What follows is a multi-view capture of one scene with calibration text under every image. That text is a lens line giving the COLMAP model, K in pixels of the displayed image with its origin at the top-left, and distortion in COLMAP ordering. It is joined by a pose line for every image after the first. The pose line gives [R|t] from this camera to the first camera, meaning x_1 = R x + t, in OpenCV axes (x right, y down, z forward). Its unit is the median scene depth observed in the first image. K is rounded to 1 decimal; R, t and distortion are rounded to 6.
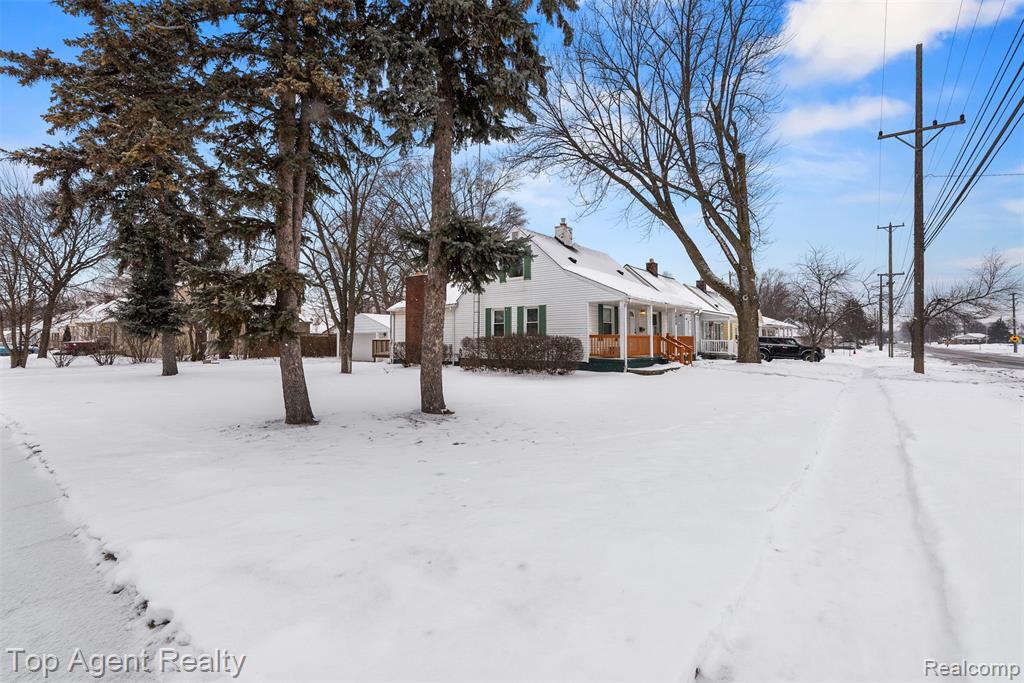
lens RADIAL K [[459.3, 0, 515.2], [0, 459.3, 332.2], [0, 0, 1]] dist [-0.004440, 0.000277]
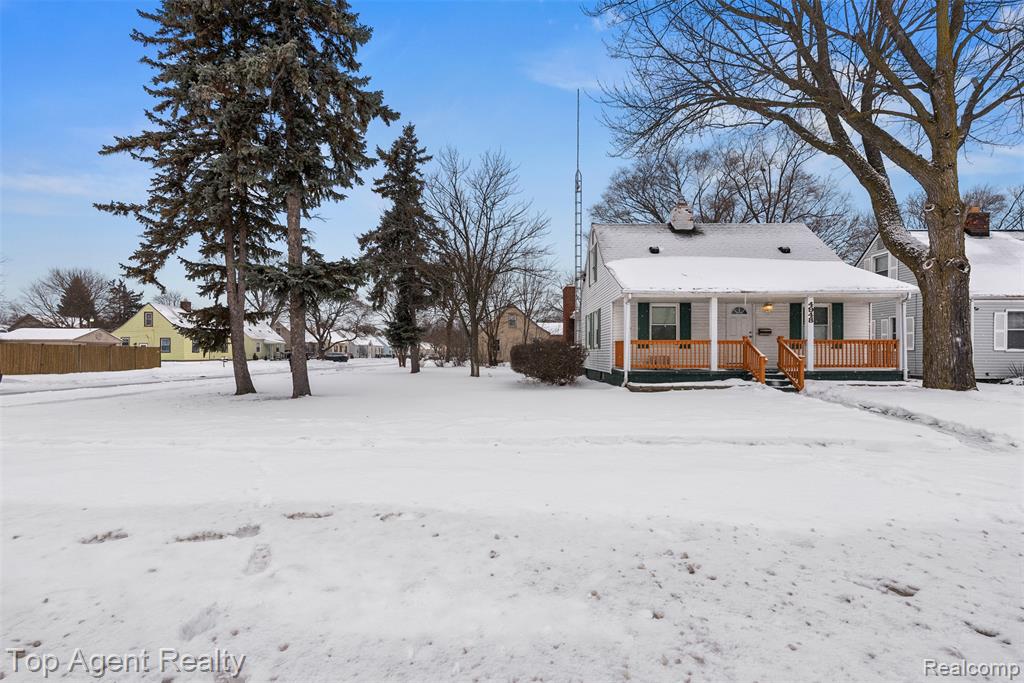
lens RADIAL K [[459.3, 0, 516.8], [0, 459.3, 350.9], [0, 0, 1]] dist [-0.004440, 0.000277]
pose [[0.618890, -0.005030, -0.785462, 0.629294], [0.013785, 0.999895, 0.004458, 0.015609], [0.785357, -0.013586, 0.618894, 0.311280]]
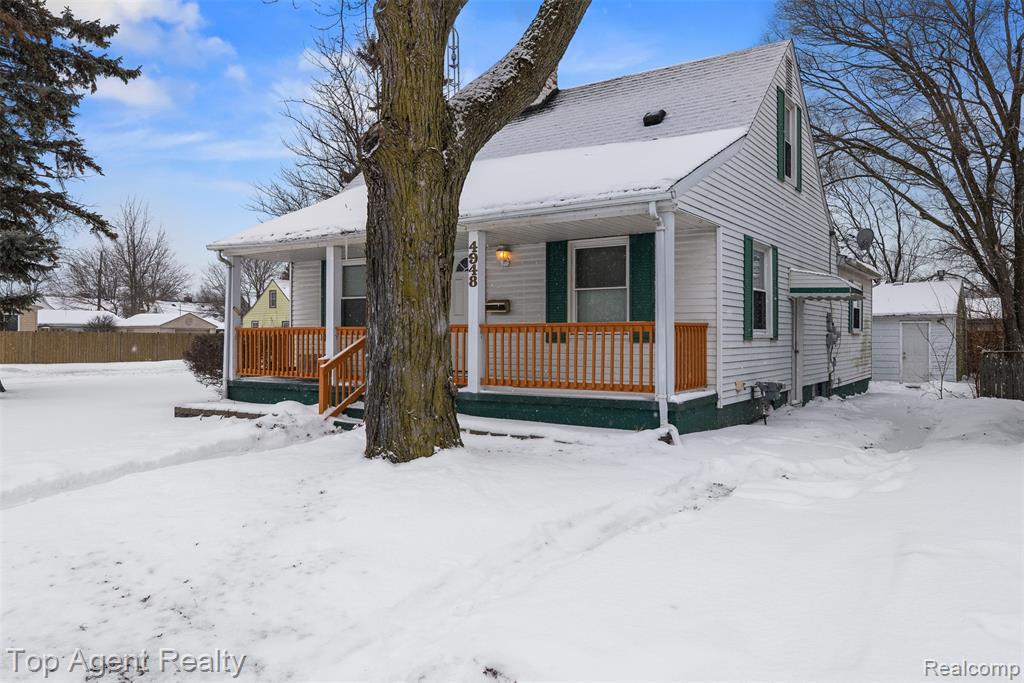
lens RADIAL K [[735.5, 0, 519.9], [0, 735.5, 334.2], [0, 0, 1]] dist [0.045109, 0.001145]
pose [[0.079179, -0.003636, -0.996854, 0.862881], [0.019647, 0.999805, -0.002086, 0.016754], [0.996667, -0.019420, 0.079235, 1.051845]]
